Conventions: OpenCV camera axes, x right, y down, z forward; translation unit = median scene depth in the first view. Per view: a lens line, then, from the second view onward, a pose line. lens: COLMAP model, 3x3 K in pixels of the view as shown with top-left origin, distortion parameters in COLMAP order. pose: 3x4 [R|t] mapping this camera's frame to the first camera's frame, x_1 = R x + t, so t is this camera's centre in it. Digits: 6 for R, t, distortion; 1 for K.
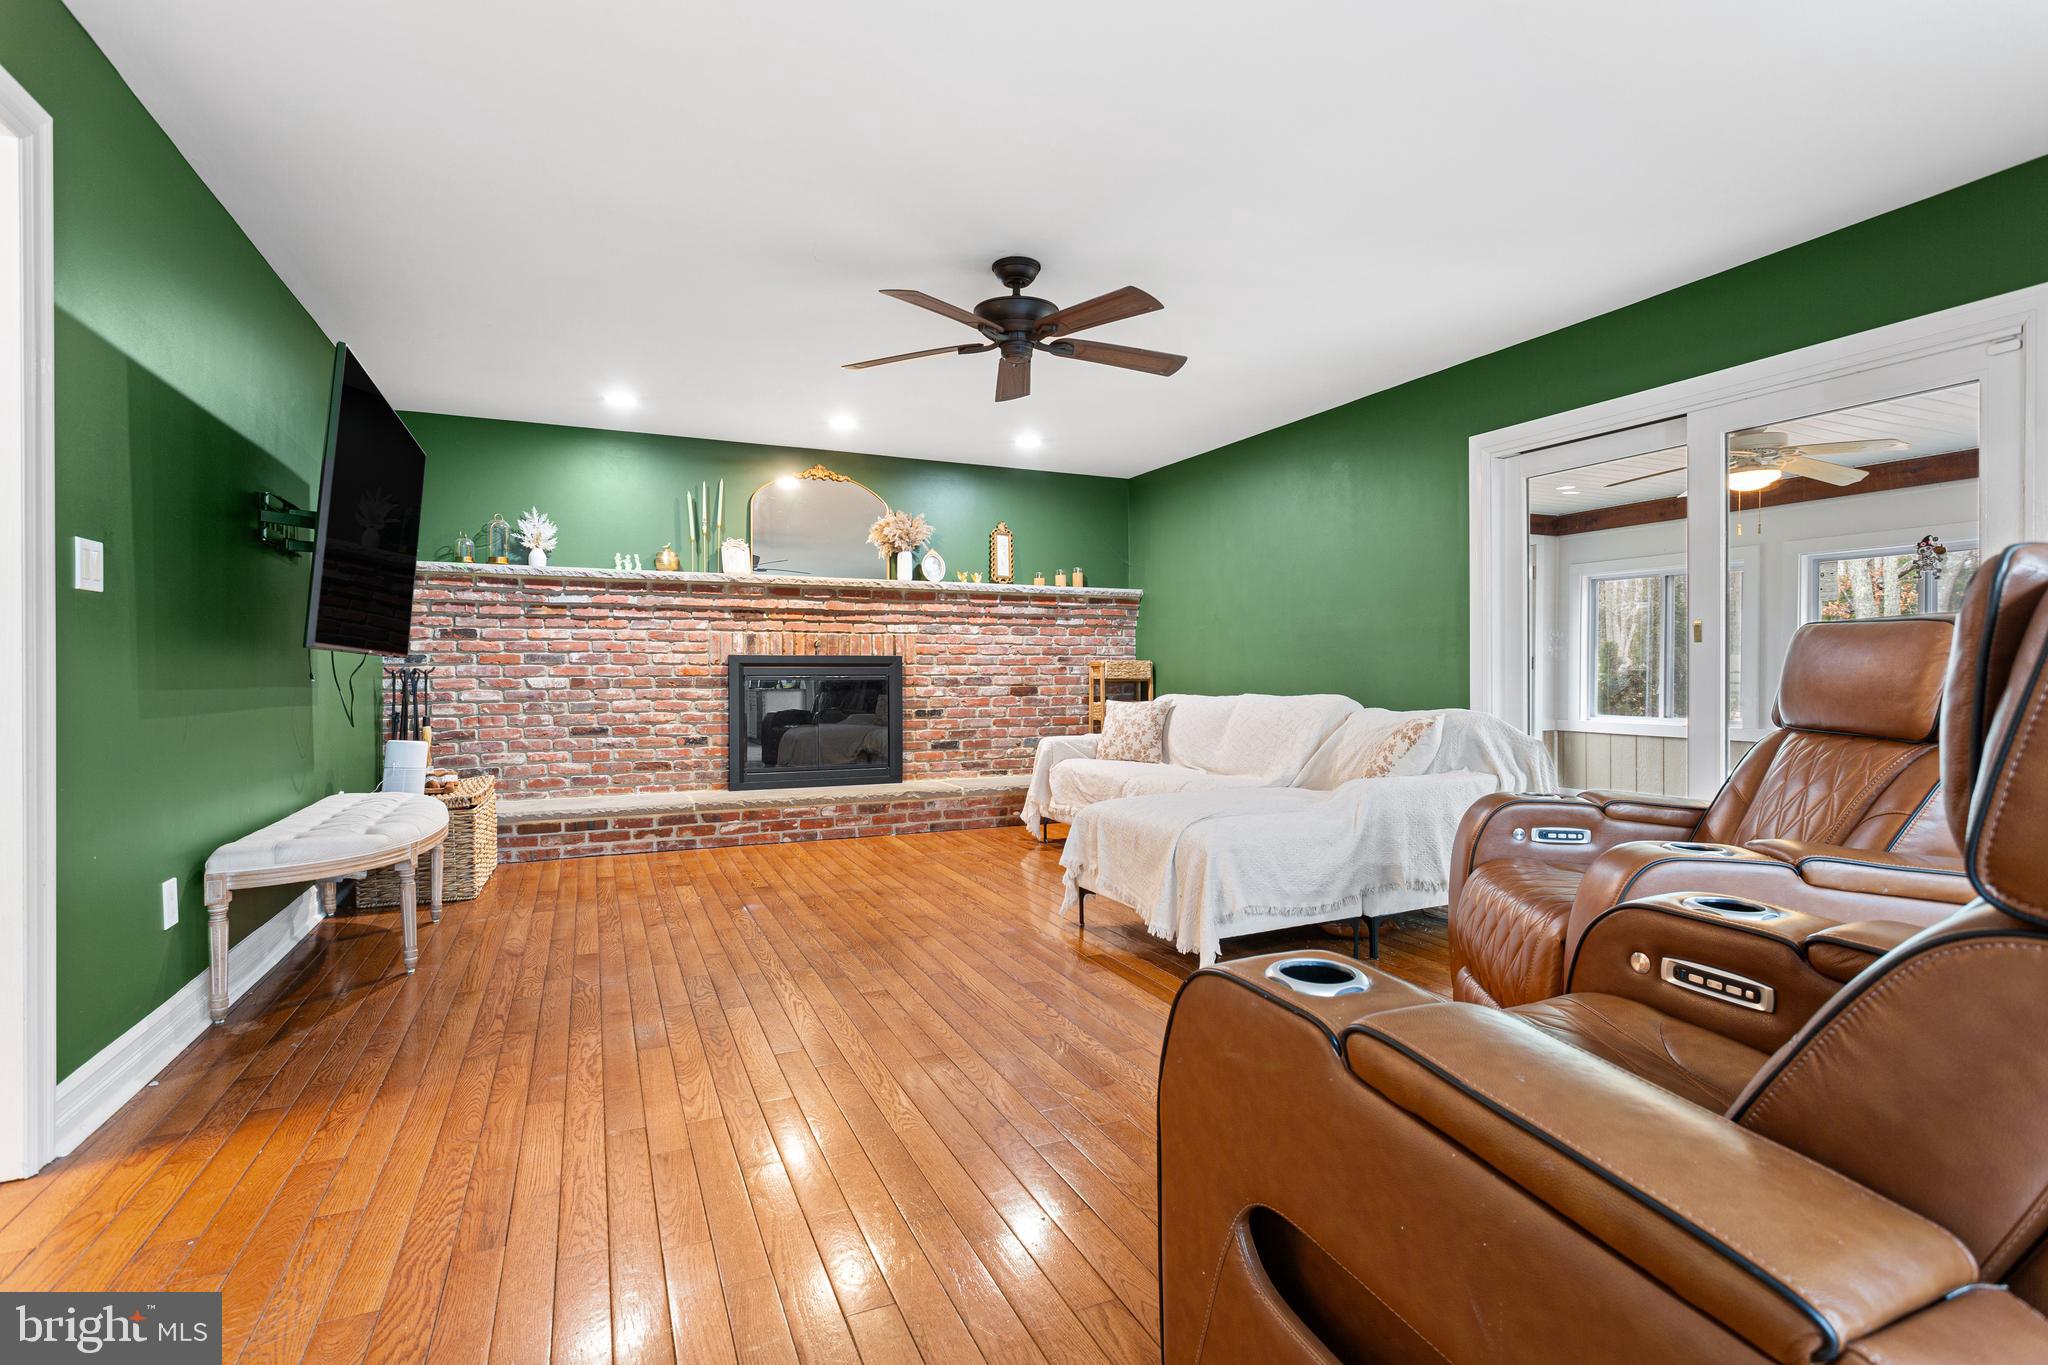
lens RADIAL K [[968.2, 0, 1011.6], [0, 968.2, 673.9], [0, 0, 1]] dist [-0.001888, 0.010438]
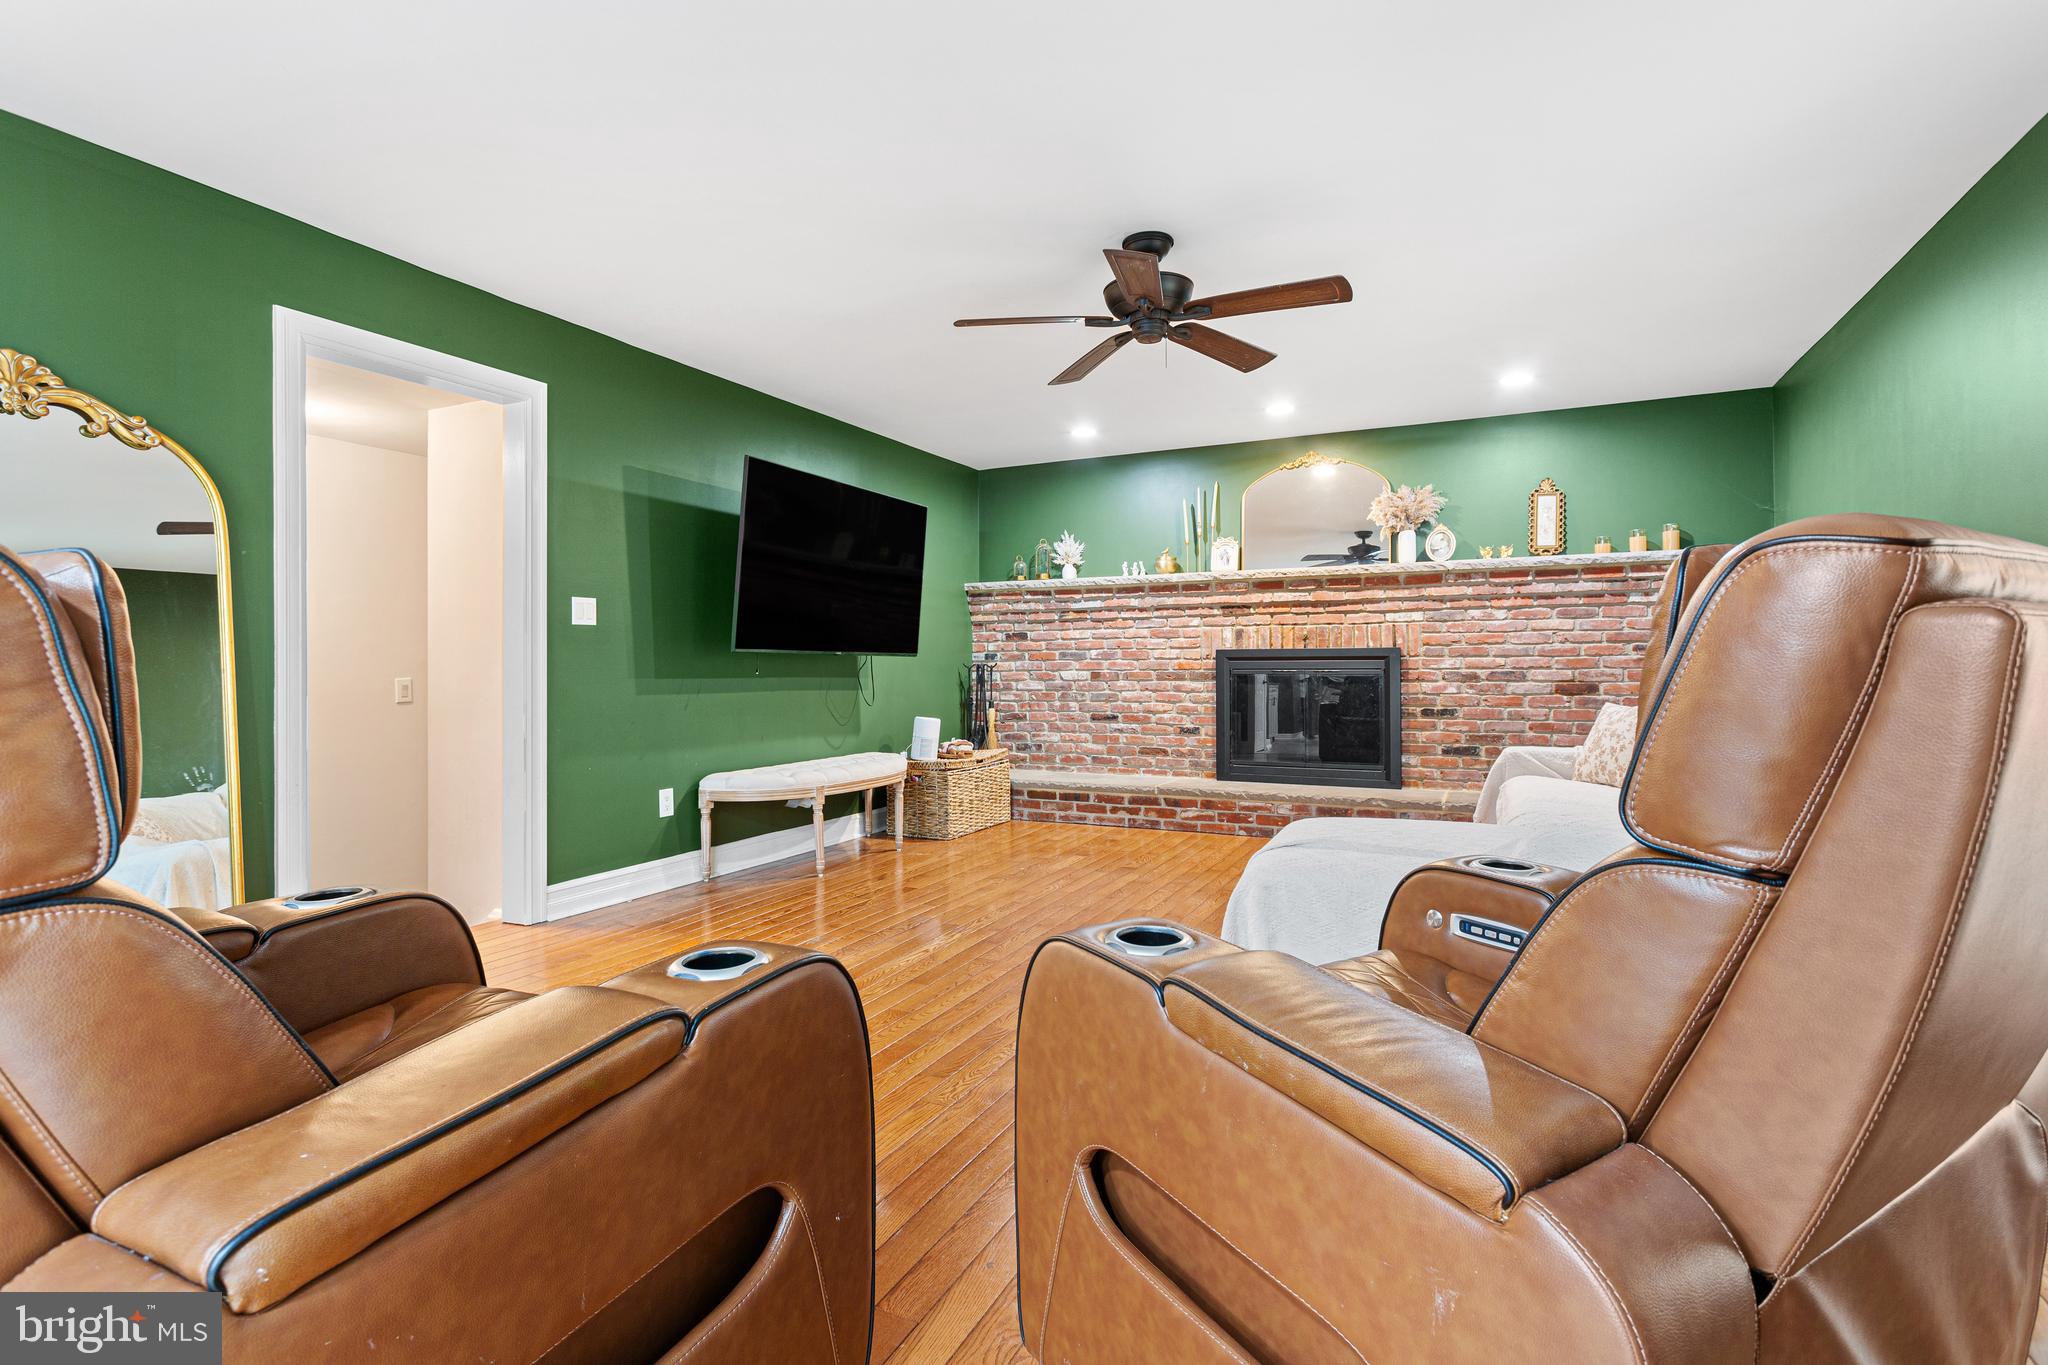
lens RADIAL K [[968.2, 0, 1011.6], [0, 968.2, 673.9], [0, 0, 1]] dist [-0.001888, 0.010438]
pose [[0.646199, 0.003984, -0.763158, 0.367217], [0.002359, 0.999971, 0.007218, -0.001645], [0.763165, -0.006464, 0.646171, 0.160675]]
